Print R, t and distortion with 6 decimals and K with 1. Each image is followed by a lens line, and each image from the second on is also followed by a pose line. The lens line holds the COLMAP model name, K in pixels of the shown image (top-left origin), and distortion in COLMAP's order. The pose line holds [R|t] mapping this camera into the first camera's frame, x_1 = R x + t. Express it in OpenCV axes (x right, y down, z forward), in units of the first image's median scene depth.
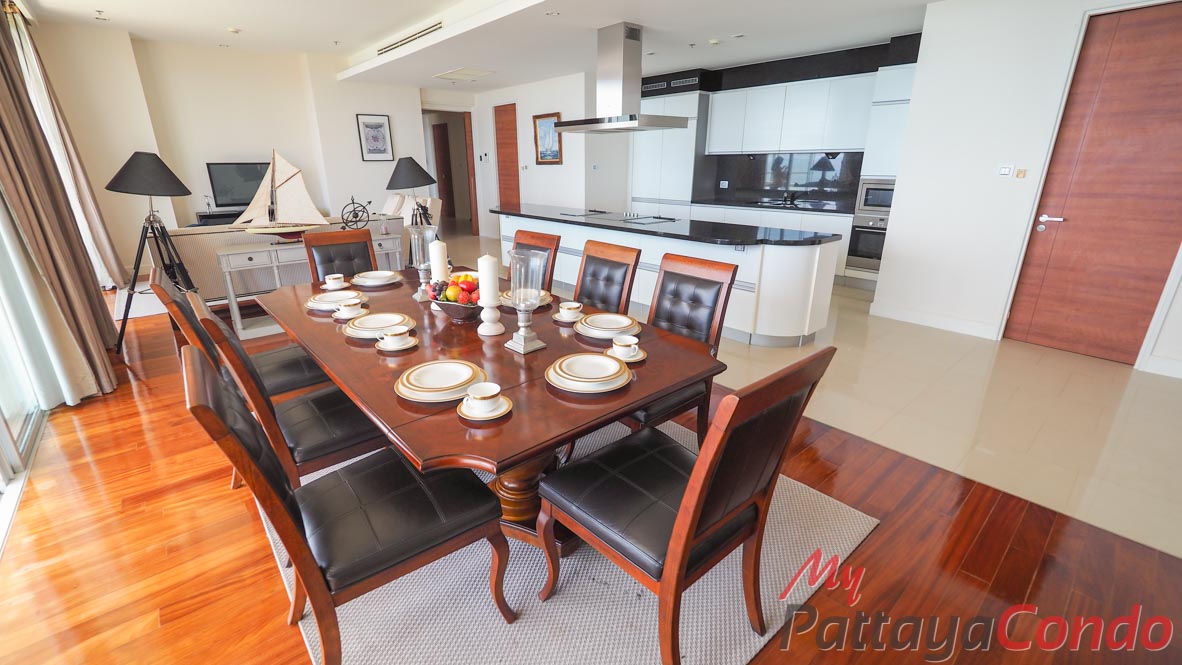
lens RADIAL K [[493.5, 0, 581.2], [0, 493.5, 331.0], [0, 0, 1]] dist [-0.009178, -0.000272]
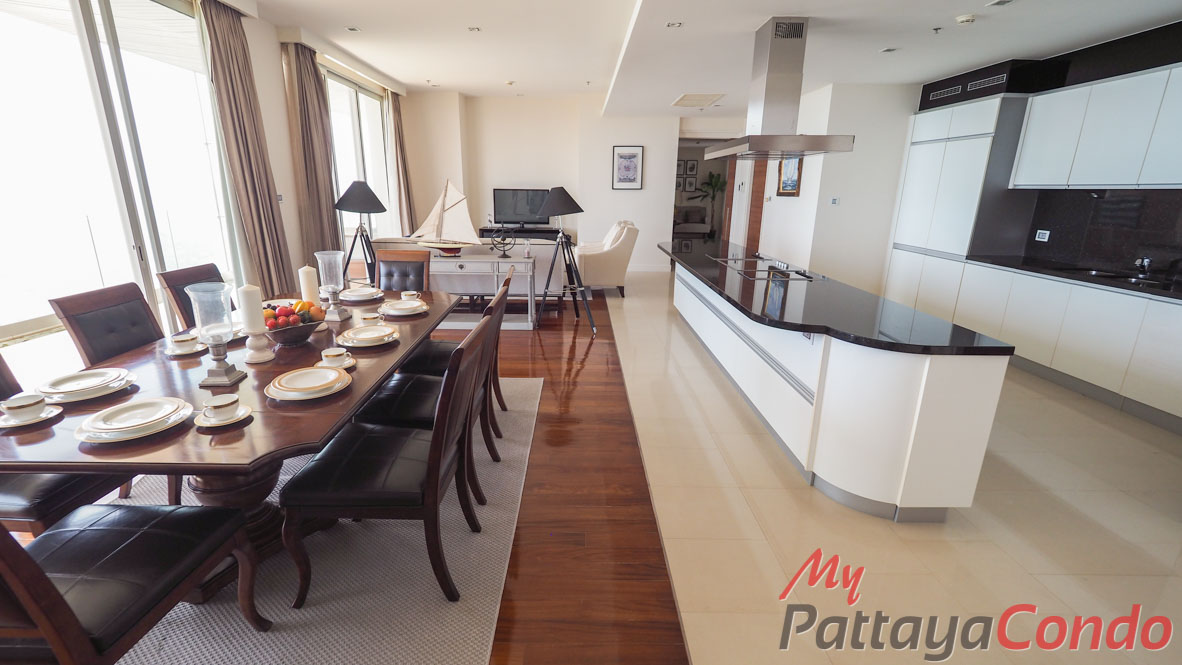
lens RADIAL K [[500.5, 0, 574.7], [0, 500.5, 330.3], [0, 0, 1]] dist [-0.021912, -0.000362]
pose [[0.754830, 0.189461, -0.627962, 0.276898], [-0.223181, 0.974438, 0.025724, -0.068016], [0.616783, 0.120732, 0.777819, 0.174696]]
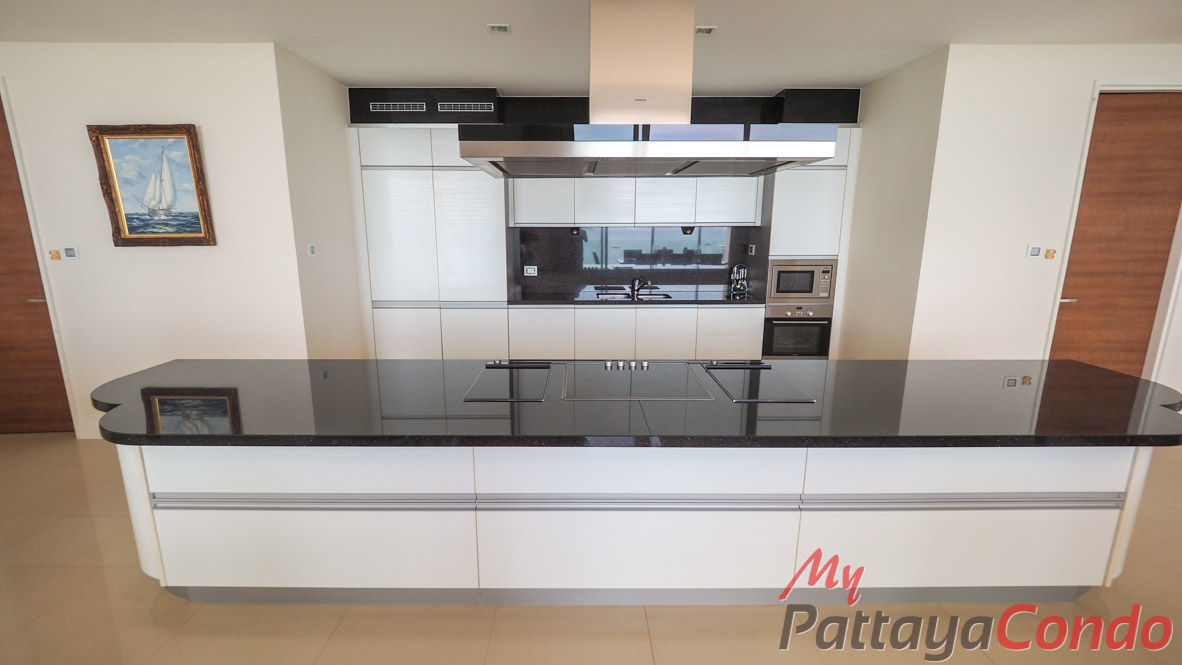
lens RADIAL K [[493.5, 0, 581.2], [0, 493.5, 331.0], [0, 0, 1]] dist [-0.009178, -0.000272]
pose [[0.650245, -0.146056, 0.745553, -0.183295], [0.242935, 0.969796, -0.021894, -0.205307], [-0.719837, 0.195357, 0.666086, 0.575880]]
